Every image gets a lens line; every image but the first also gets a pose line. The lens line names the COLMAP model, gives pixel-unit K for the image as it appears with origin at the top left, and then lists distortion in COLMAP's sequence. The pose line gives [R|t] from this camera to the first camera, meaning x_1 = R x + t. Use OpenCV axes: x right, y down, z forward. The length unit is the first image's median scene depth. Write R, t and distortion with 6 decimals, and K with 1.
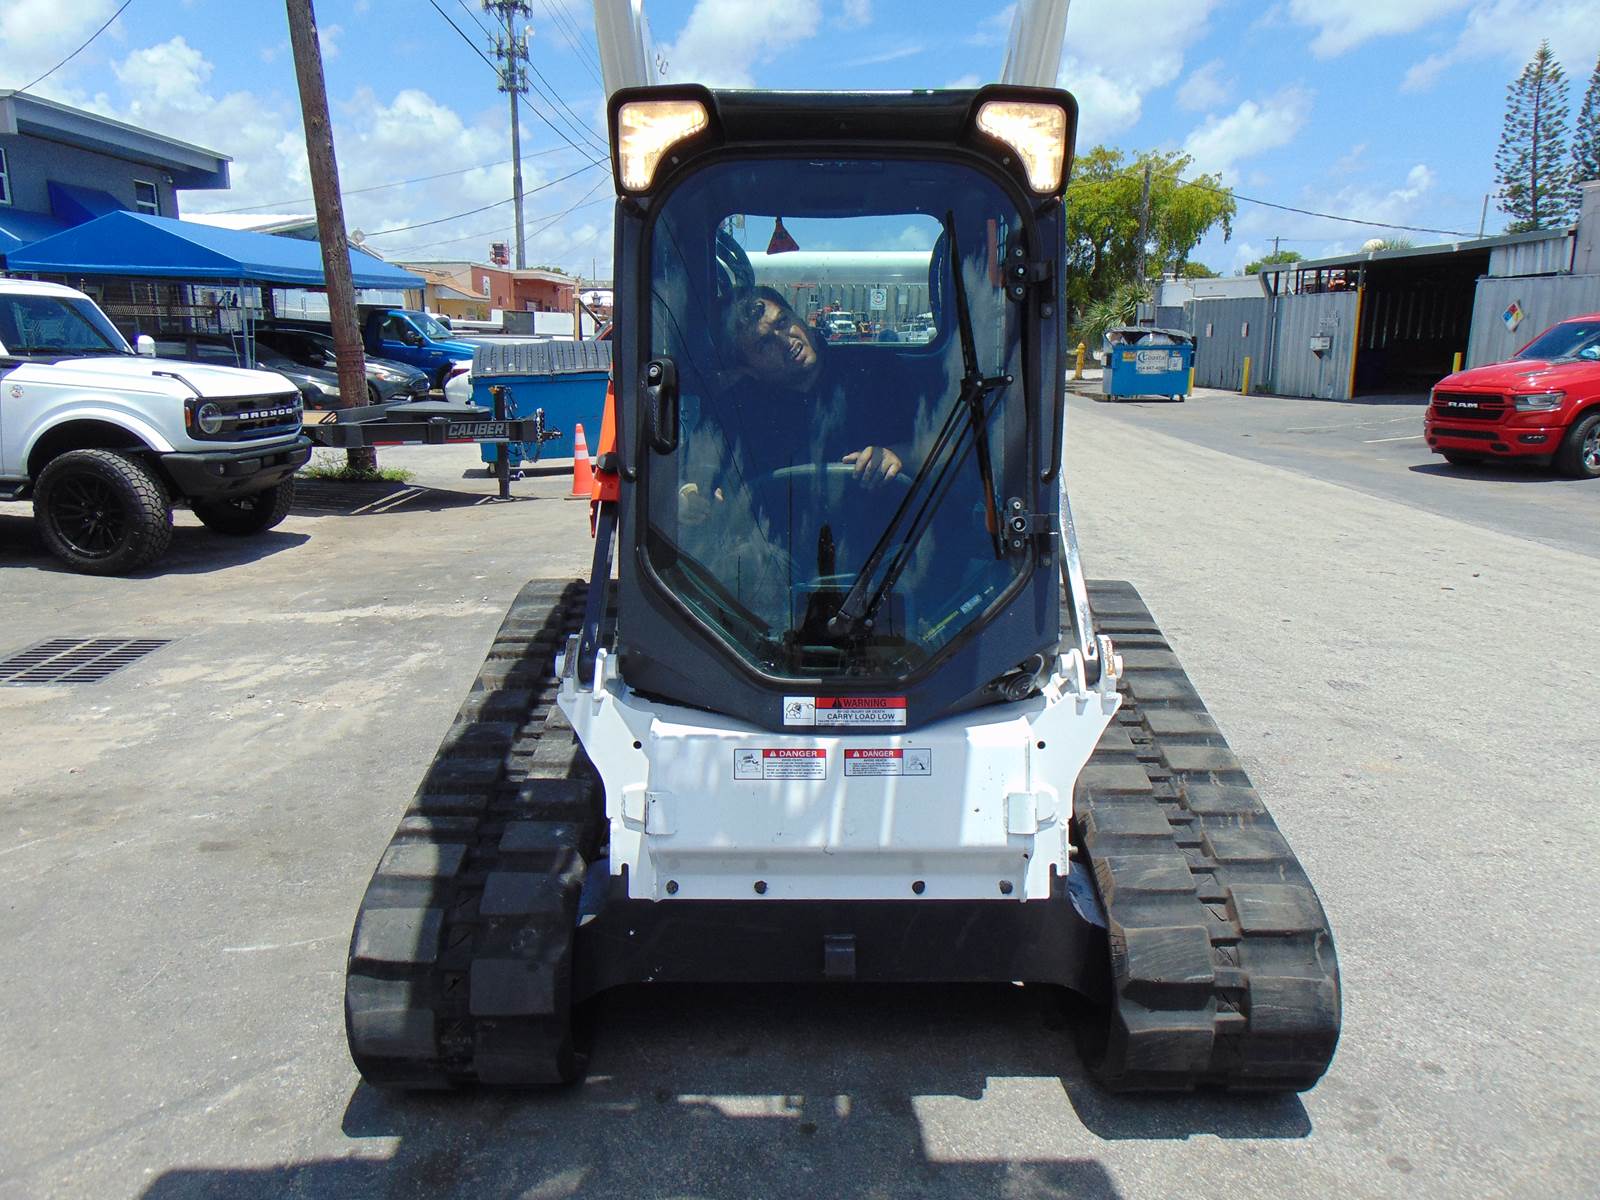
lens RADIAL K [[1192.0, 0, 808.1], [0, 1192.0, 600.8], [0, 0, 1]] dist [-0.016824, 0.050774]
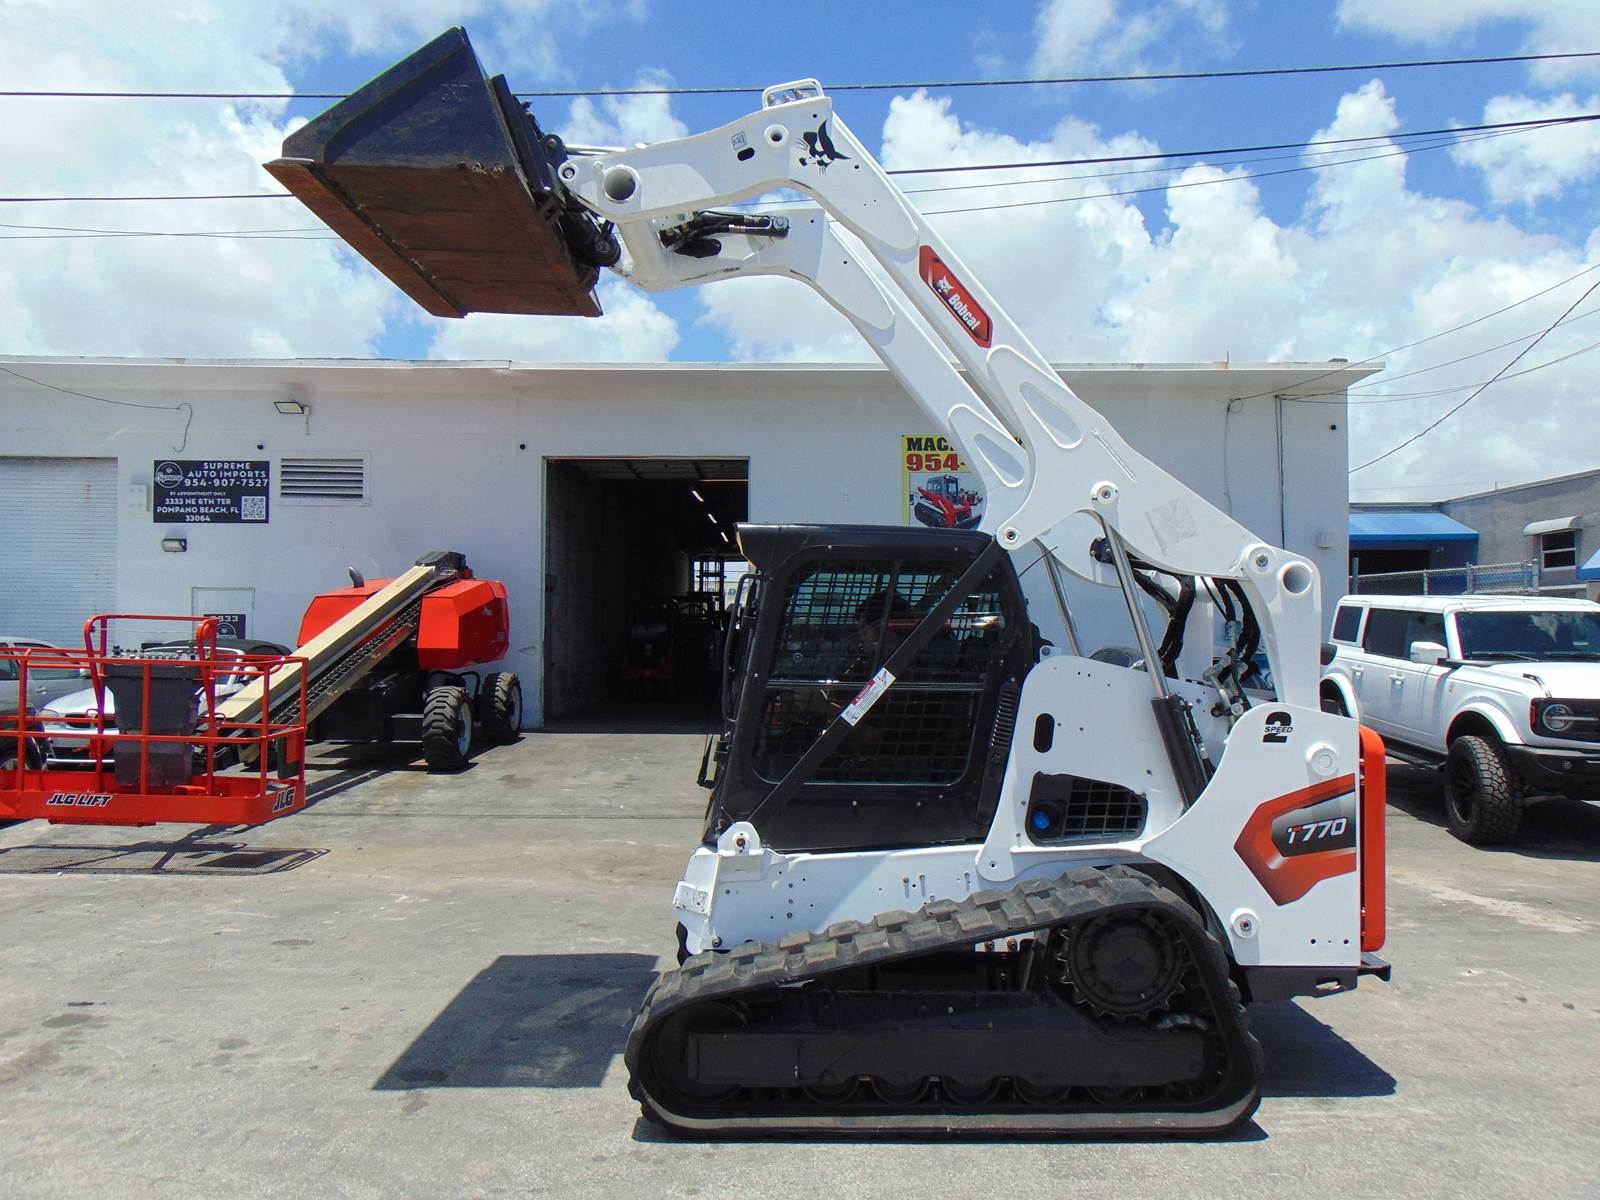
lens RADIAL K [[1192.0, 0, 804.8], [0, 1192.0, 595.8], [0, 0, 1]] dist [-0.016824, 0.050774]
pose [[-0.002989, -0.033837, -0.999423, 0.586567], [-0.221056, 0.974725, -0.032339, -0.074111], [0.975256, 0.220832, -0.010394, 0.312546]]
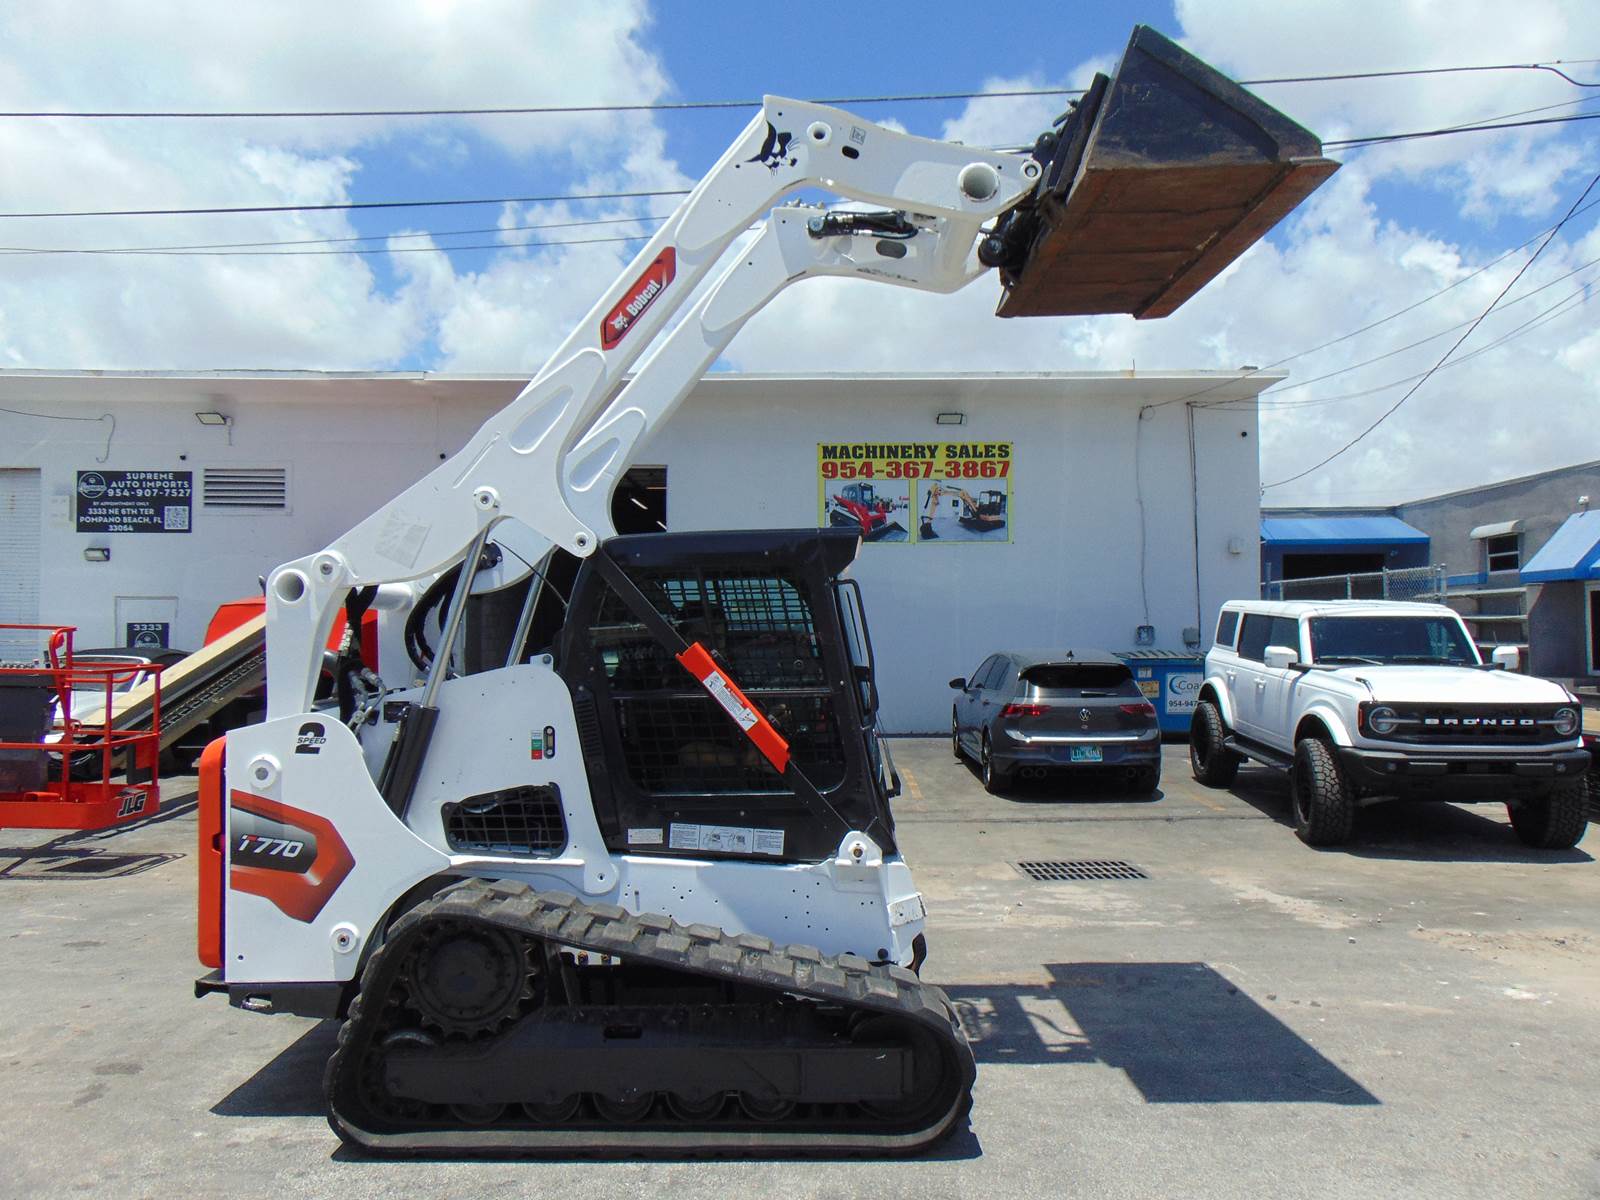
lens RADIAL K [[1192.0, 0, 800.3], [0, 1192.0, 597.7], [0, 0, 1]] dist [-0.016824, 0.050774]
pose [[-0.005680, -0.037188, -0.999292, 0.607606], [-0.217569, 0.975415, -0.035063, -0.106559], [0.976028, 0.217216, -0.013632, 0.454361]]
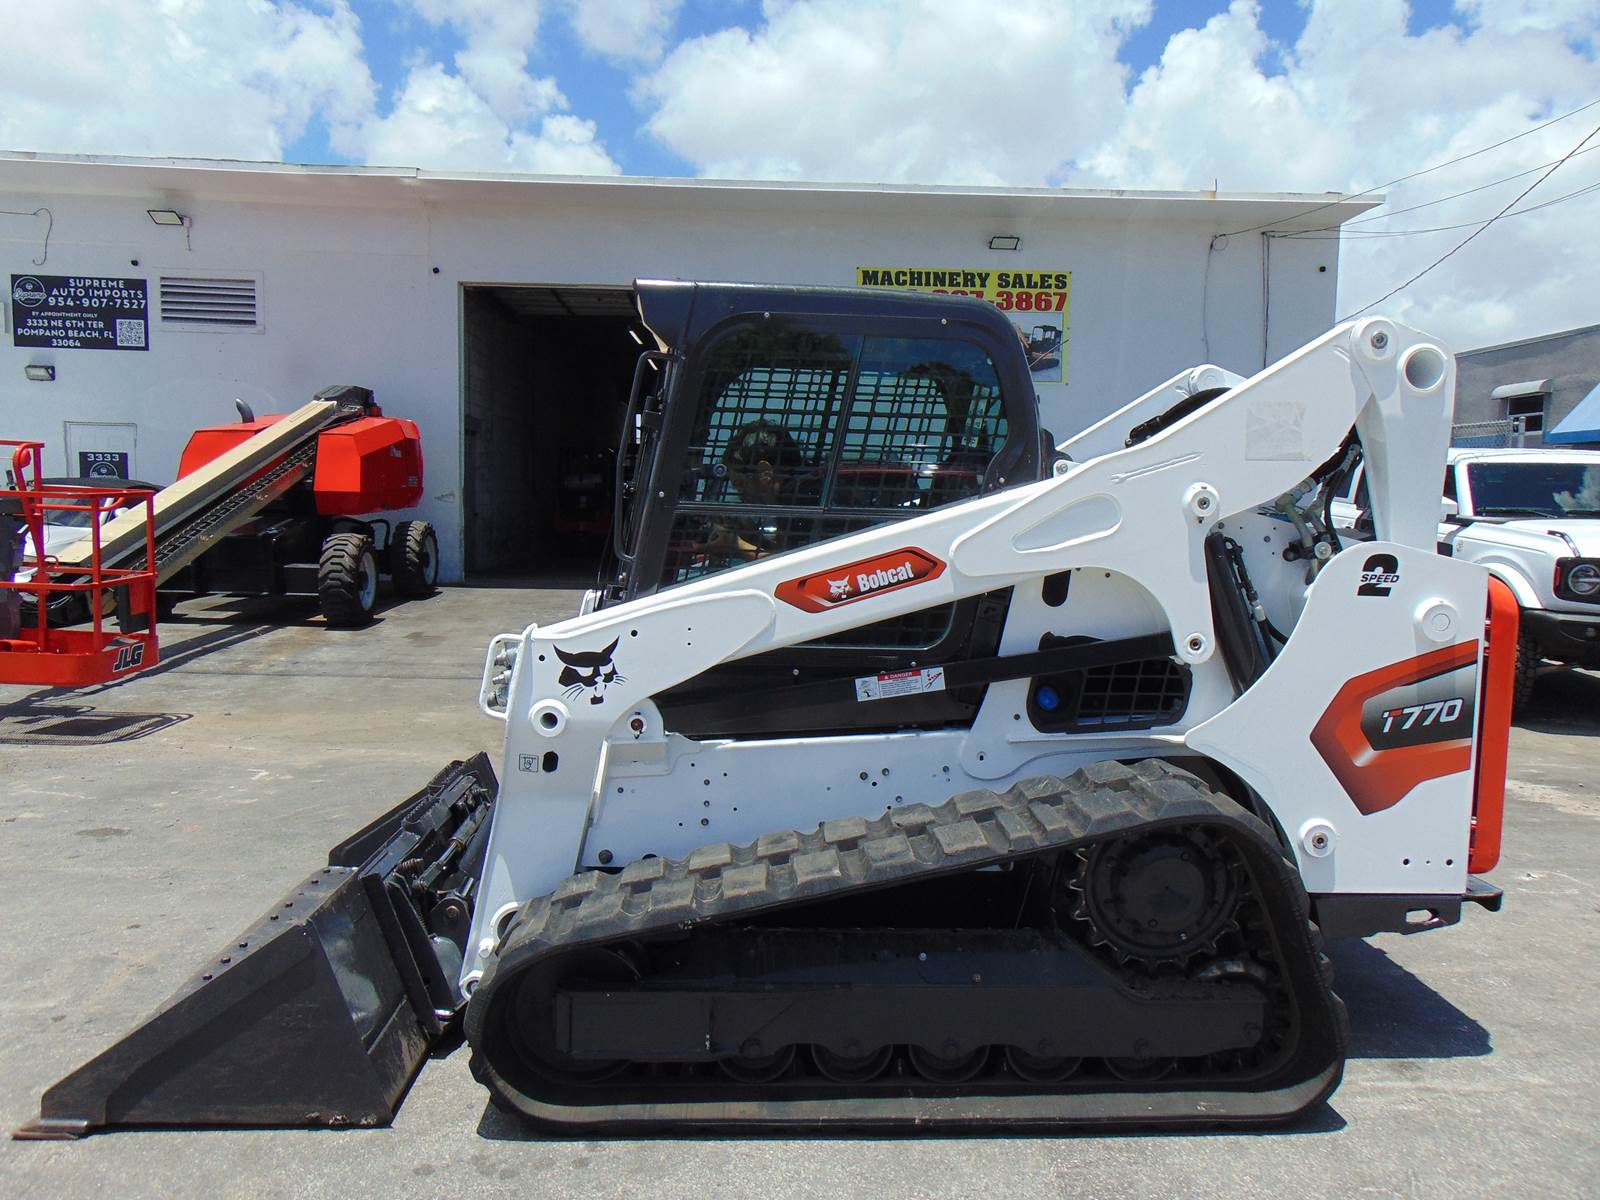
lens RADIAL K [[1192.0, 0, 801.9], [0, 1192.0, 596.1], [0, 0, 1]] dist [-0.016824, 0.050774]
pose [[0.038640, 0.082307, -0.995858, 0.439728], [-0.235500, 0.969279, 0.070973, -0.058591], [0.971106, 0.231782, 0.056836, 0.323105]]
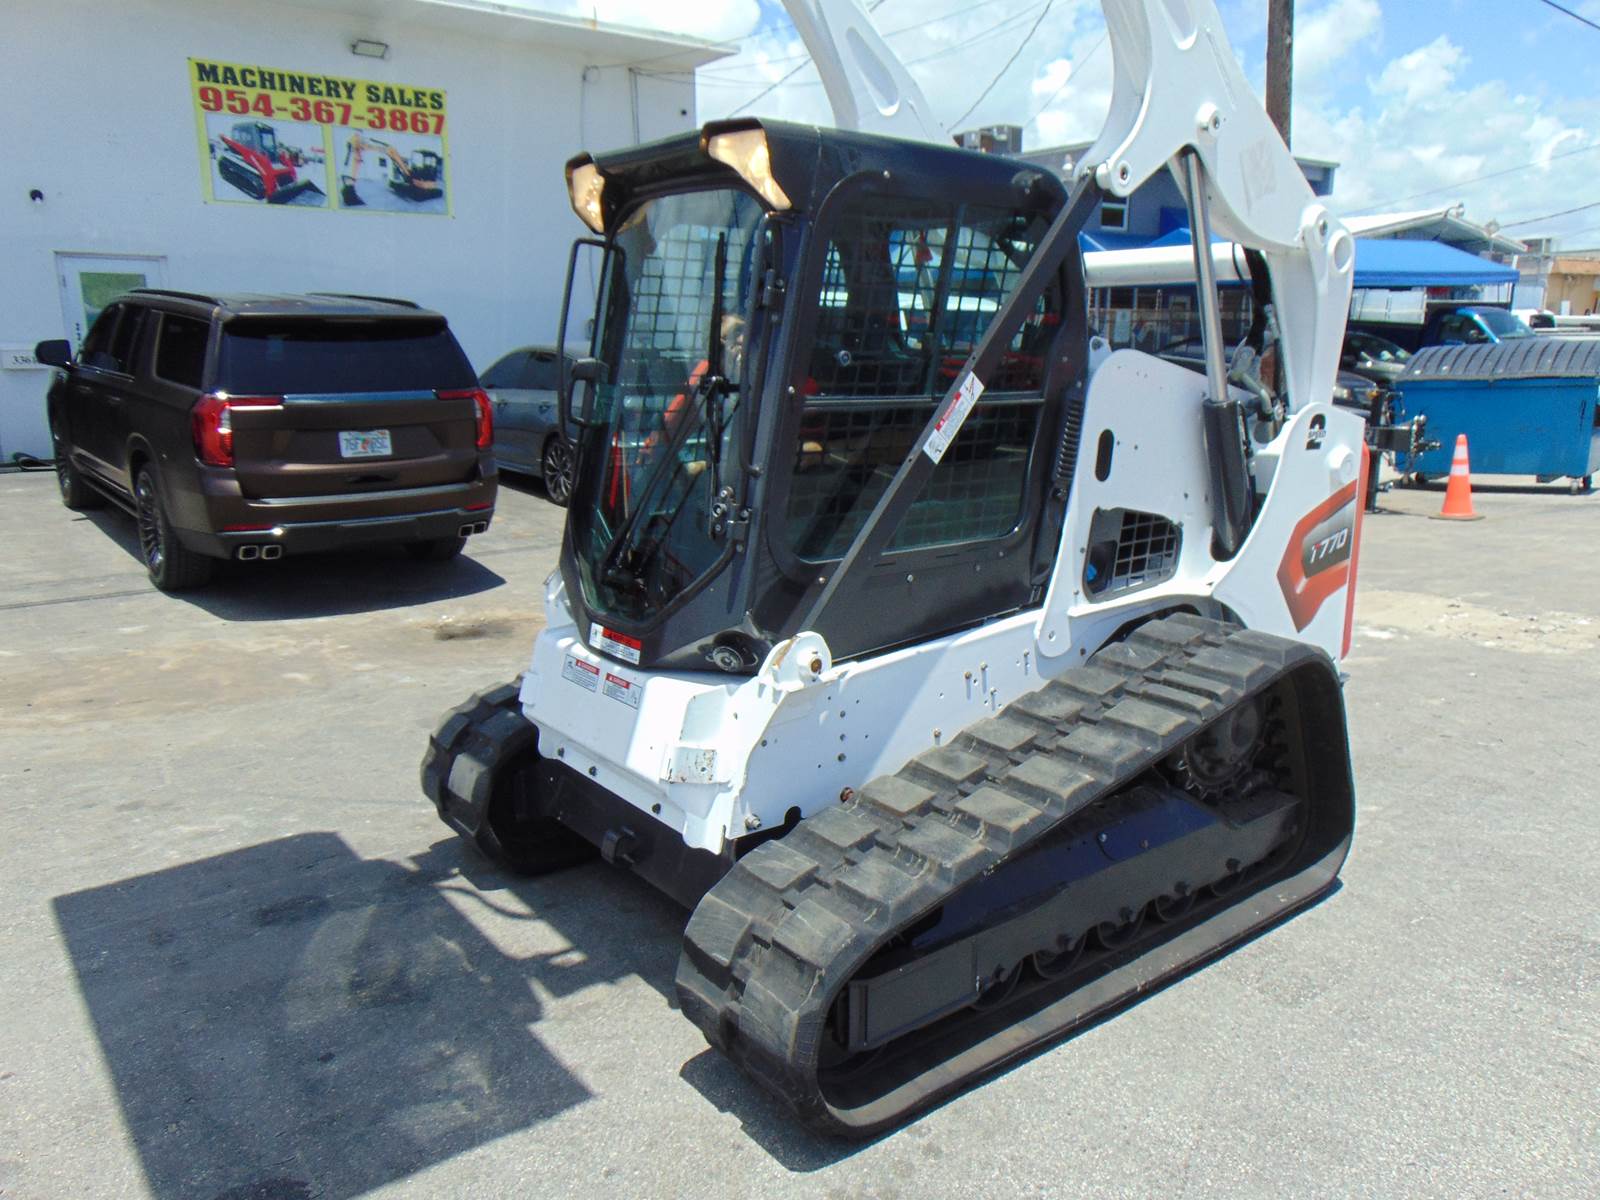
lens RADIAL K [[1192.0, 0, 799.5], [0, 1192.0, 594.8], [0, 0, 1]] dist [-0.016824, 0.050774]
pose [[0.603620, 0.166643, -0.779662, 0.316090], [-0.170306, 0.982291, 0.078099, -0.024526], [0.778870, 0.085639, 0.621311, 0.106315]]
